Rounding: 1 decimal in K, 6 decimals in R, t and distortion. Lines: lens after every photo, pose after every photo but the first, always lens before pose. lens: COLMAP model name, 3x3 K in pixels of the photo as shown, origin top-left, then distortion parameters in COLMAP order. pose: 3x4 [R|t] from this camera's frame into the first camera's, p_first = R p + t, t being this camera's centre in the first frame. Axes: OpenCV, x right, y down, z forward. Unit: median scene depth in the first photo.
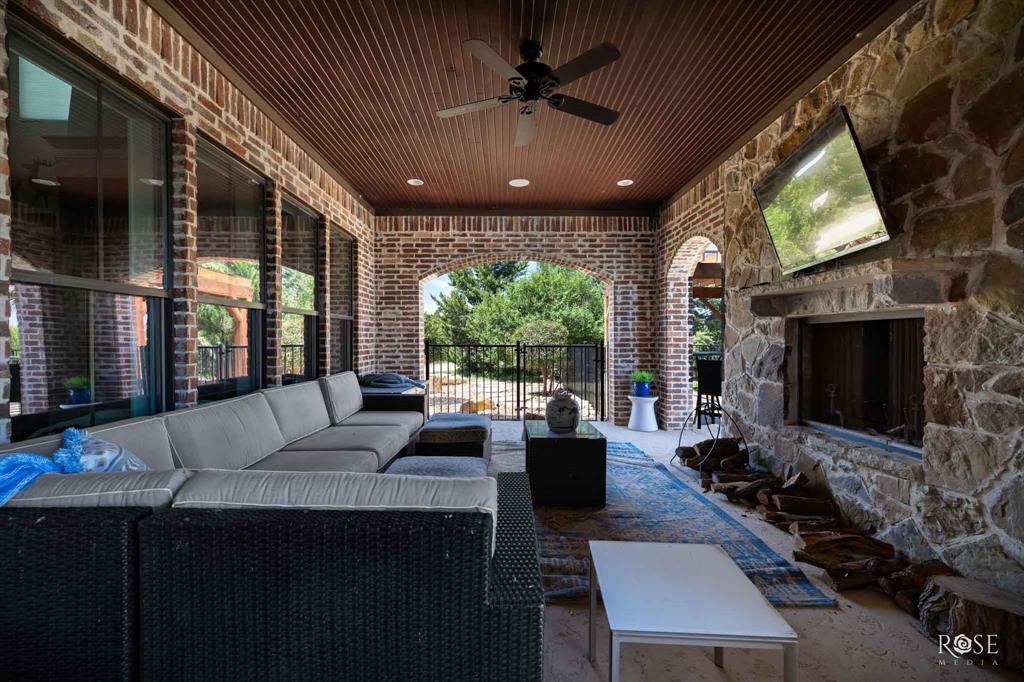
lens RADIAL K [[436.6, 0, 508.9], [0, 436.6, 342.0], [0, 0, 1]] dist [0.001002, 0.000557]
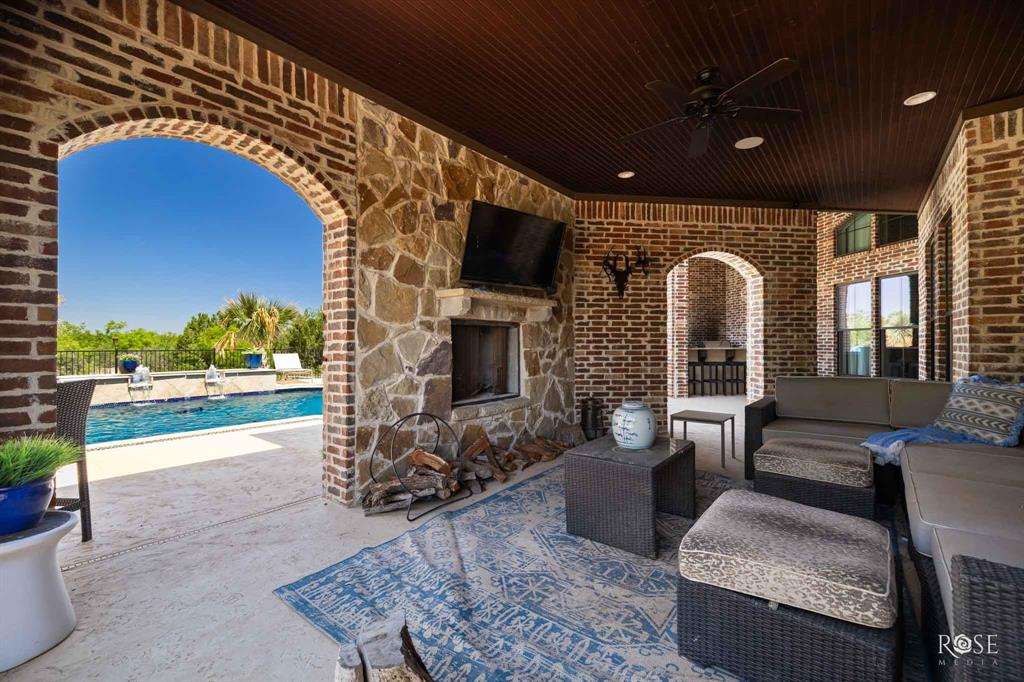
lens RADIAL K [[436.6, 0, 513.5], [0, 436.6, 341.0], [0, 0, 1]] dist [0.001002, 0.000557]
pose [[-0.777191, 0.008994, 0.629201, -0.202428], [0.009295, 0.999953, -0.002812, 0.009764], [-0.629196, 0.003663, -0.777238, 1.679227]]
